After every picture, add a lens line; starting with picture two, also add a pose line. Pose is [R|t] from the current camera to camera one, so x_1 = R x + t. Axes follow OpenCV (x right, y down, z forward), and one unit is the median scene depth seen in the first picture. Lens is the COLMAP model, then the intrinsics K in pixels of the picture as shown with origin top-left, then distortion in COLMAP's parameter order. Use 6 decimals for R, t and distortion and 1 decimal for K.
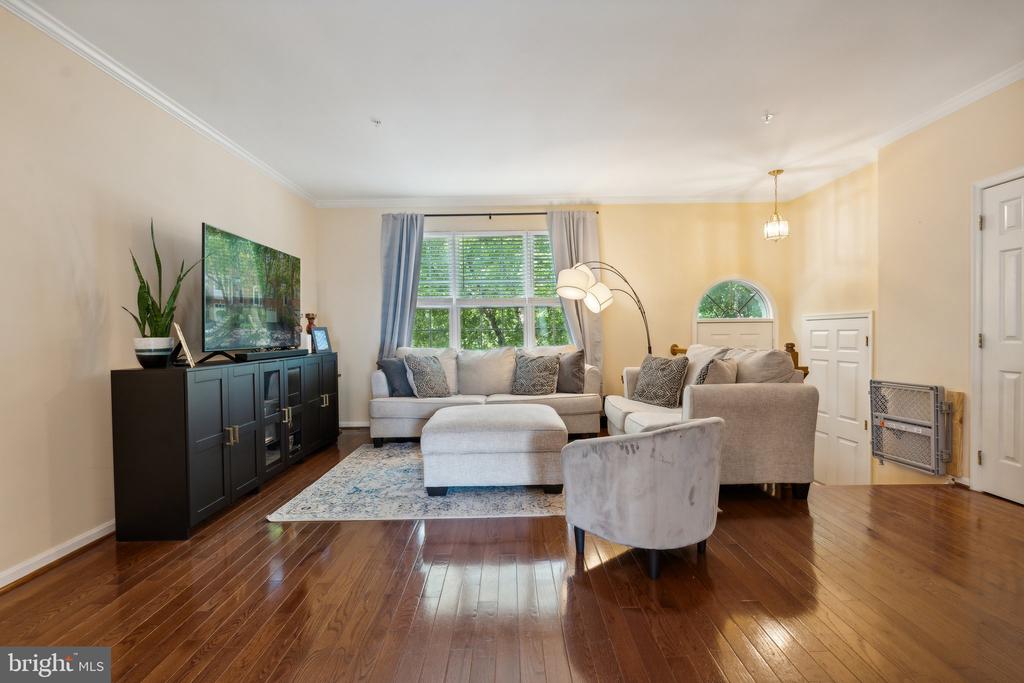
lens RADIAL K [[471.5, 0, 512.0], [0, 471.5, 341.5], [0, 0, 1]] dist [-0.001640, 0.000075]
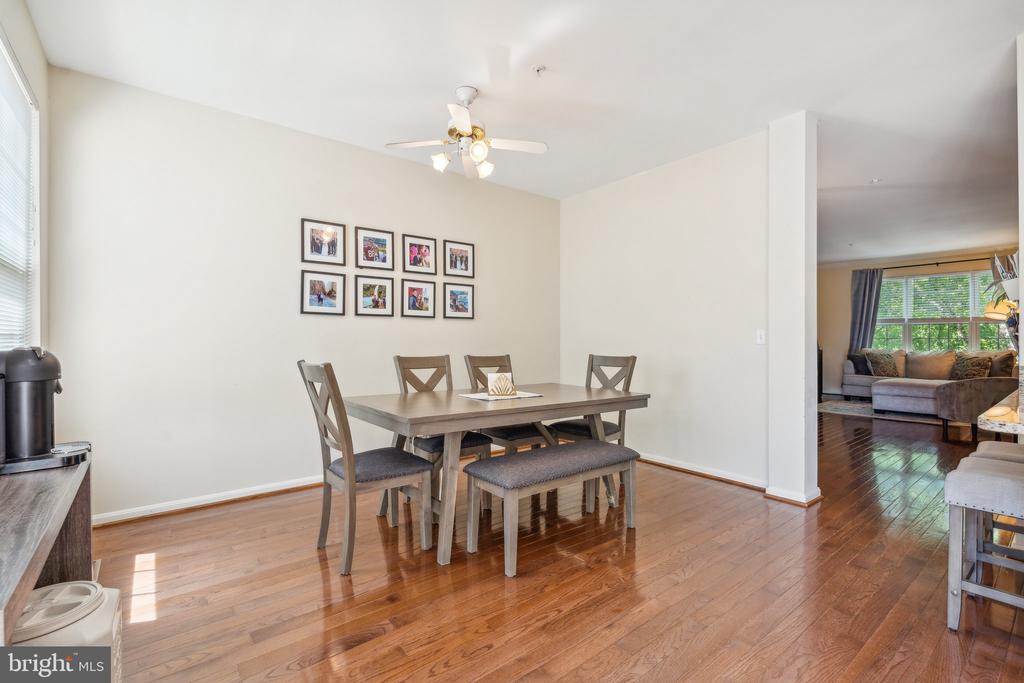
lens RADIAL K [[458.0, 0, 510.3], [0, 458.0, 338.5], [0, 0, 1]] dist [-0.001953, -0.001189]
pose [[0.615490, 0.010882, -0.788070, 0.338476], [-0.022795, 0.999732, -0.003999, 0.014594], [0.787815, 0.020426, 0.615573, -1.242753]]
